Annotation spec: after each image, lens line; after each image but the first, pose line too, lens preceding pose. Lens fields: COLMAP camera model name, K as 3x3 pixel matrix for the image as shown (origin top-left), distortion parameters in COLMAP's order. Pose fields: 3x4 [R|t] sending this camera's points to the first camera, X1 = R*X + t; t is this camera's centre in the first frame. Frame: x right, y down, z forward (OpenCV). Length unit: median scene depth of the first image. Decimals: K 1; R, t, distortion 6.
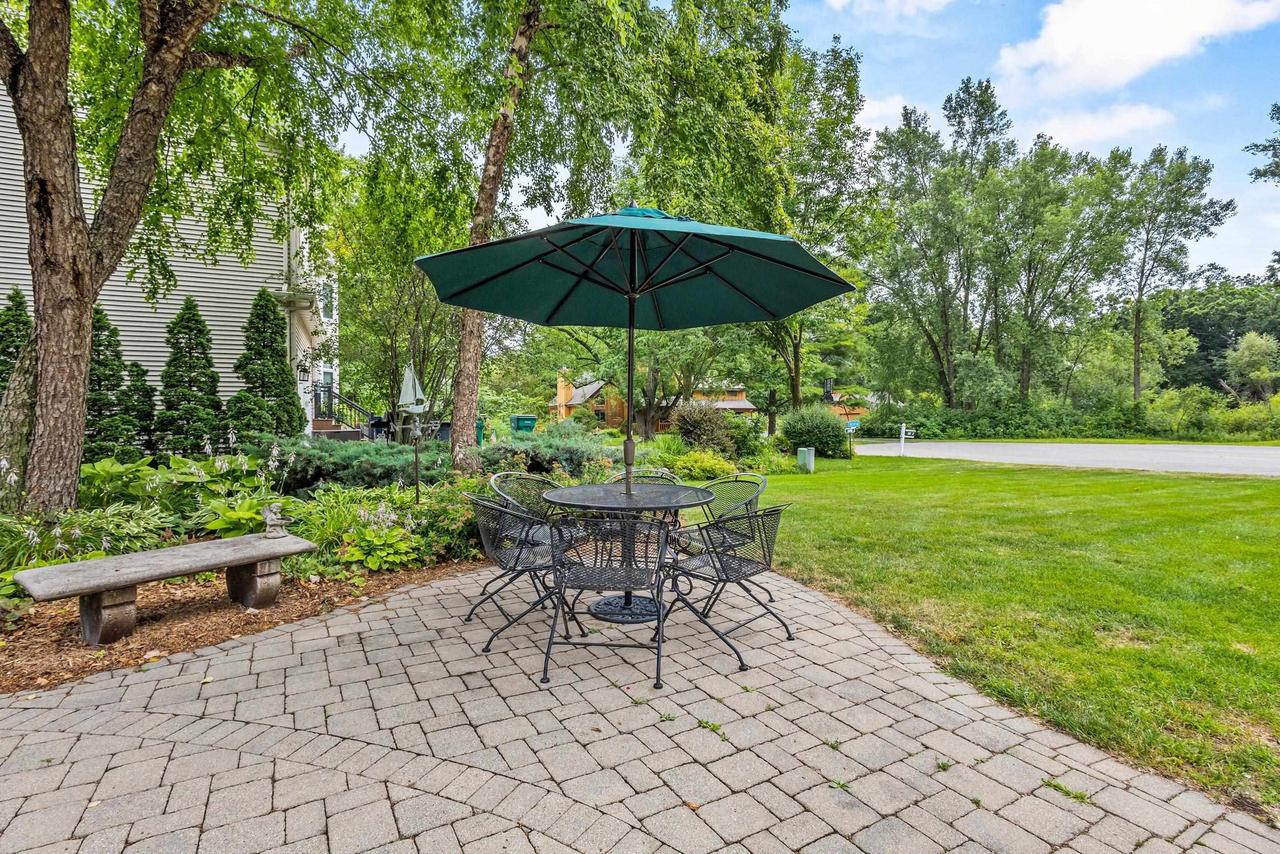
lens RADIAL K [[596.2, 0, 639.5], [0, 596.2, 421.6], [0, 0, 1]] dist [0.002981, 0.000136]
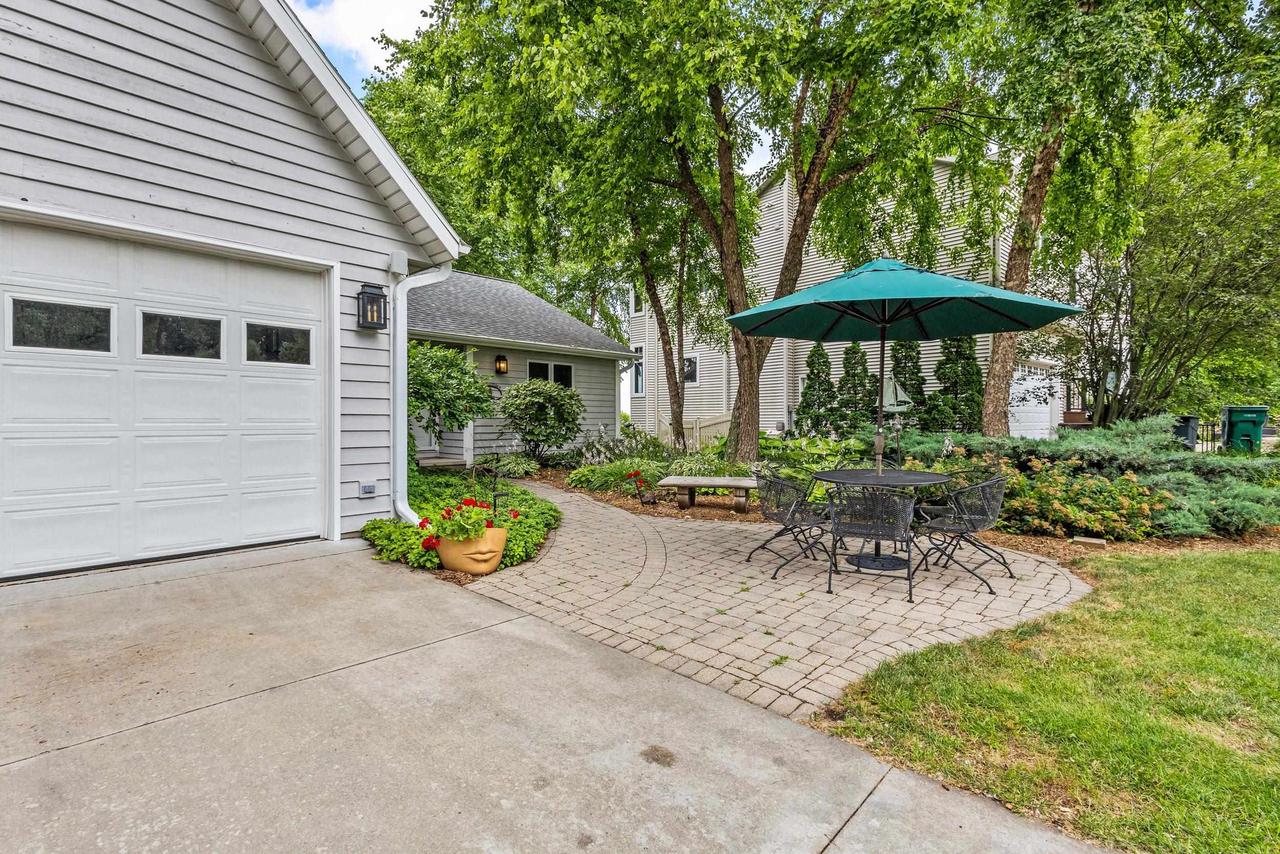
lens RADIAL K [[596.2, 0, 639.5], [0, 596.2, 421.6], [0, 0, 1]] dist [0.002981, 0.000136]
pose [[0.306774, 0.019928, -0.951574, 1.344897], [-0.007321, 0.999801, 0.018578, -0.023612], [0.951754, 0.001268, 0.306859, 0.107246]]
